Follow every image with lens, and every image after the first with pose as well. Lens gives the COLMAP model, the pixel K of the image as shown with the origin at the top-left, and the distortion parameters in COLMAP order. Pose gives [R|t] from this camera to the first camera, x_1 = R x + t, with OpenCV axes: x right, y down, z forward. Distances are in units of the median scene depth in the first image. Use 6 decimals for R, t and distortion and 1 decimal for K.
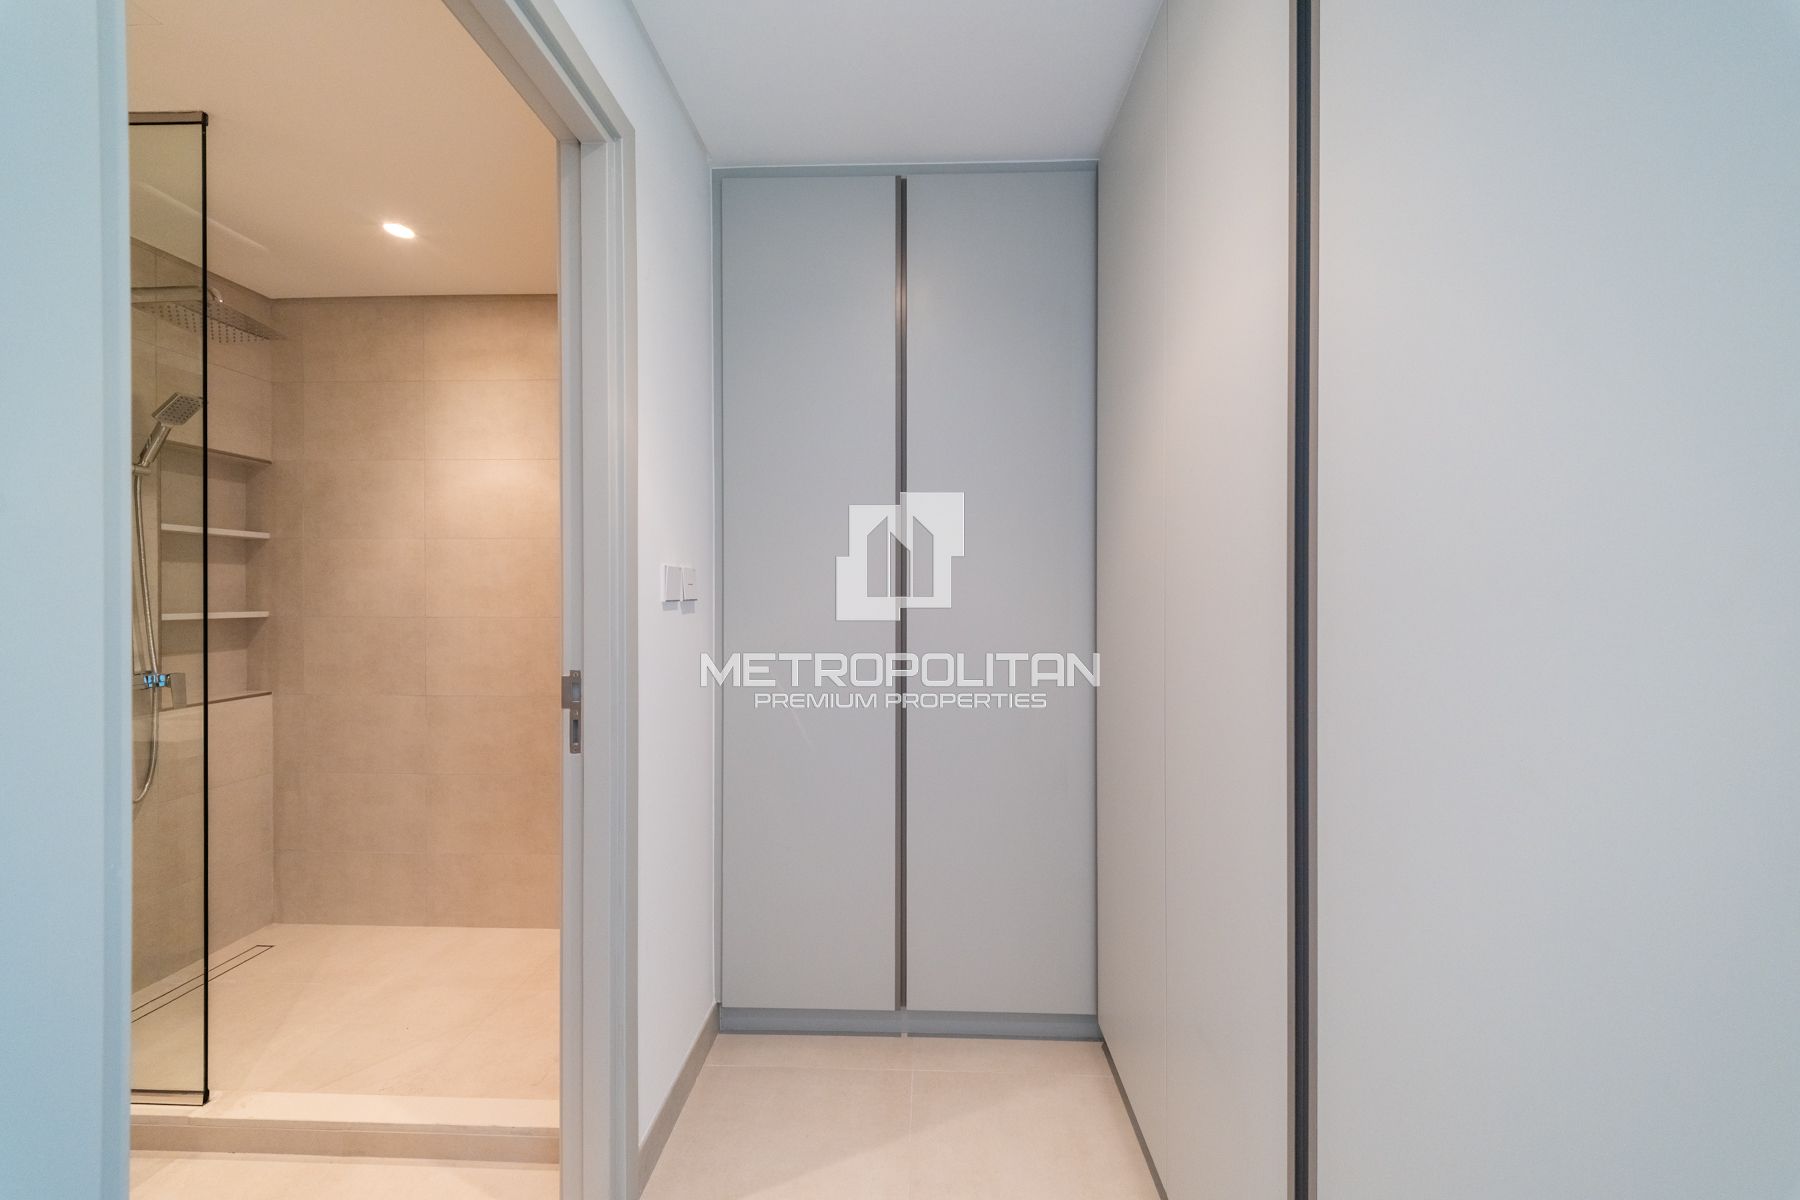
lens RADIAL K [[627.1, 0, 901.7], [0, 627.1, 601.9], [0, 0, 1]] dist [-0.000865, -0.000185]
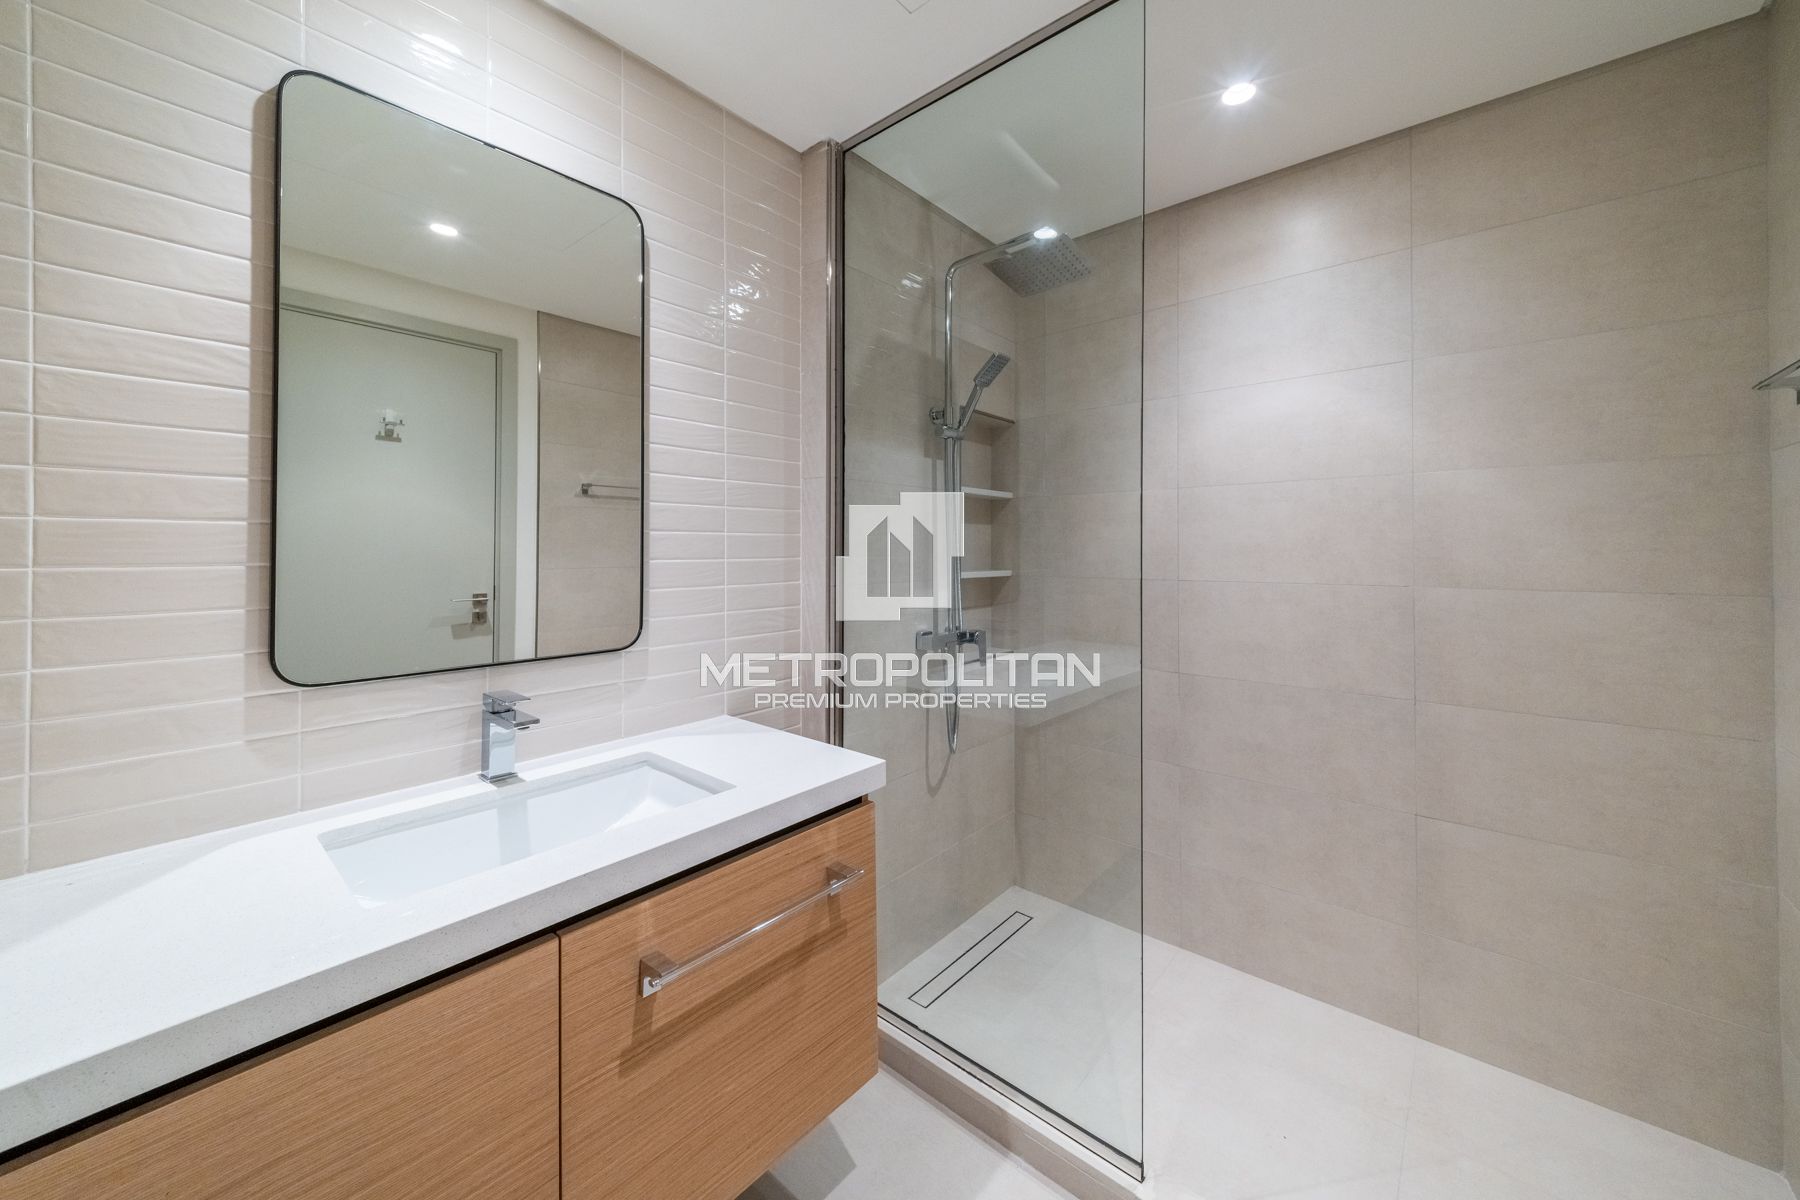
lens RADIAL K [[639.4, 0, 895.8], [0, 639.4, 543.2], [0, 0, 1]] dist [-0.000226, -0.000062]
pose [[0.783409, -0.010262, -0.621421, -0.520057], [0.001734, 0.999896, -0.014325, -0.014397], [0.621504, 0.010145, 0.783345, 0.083077]]
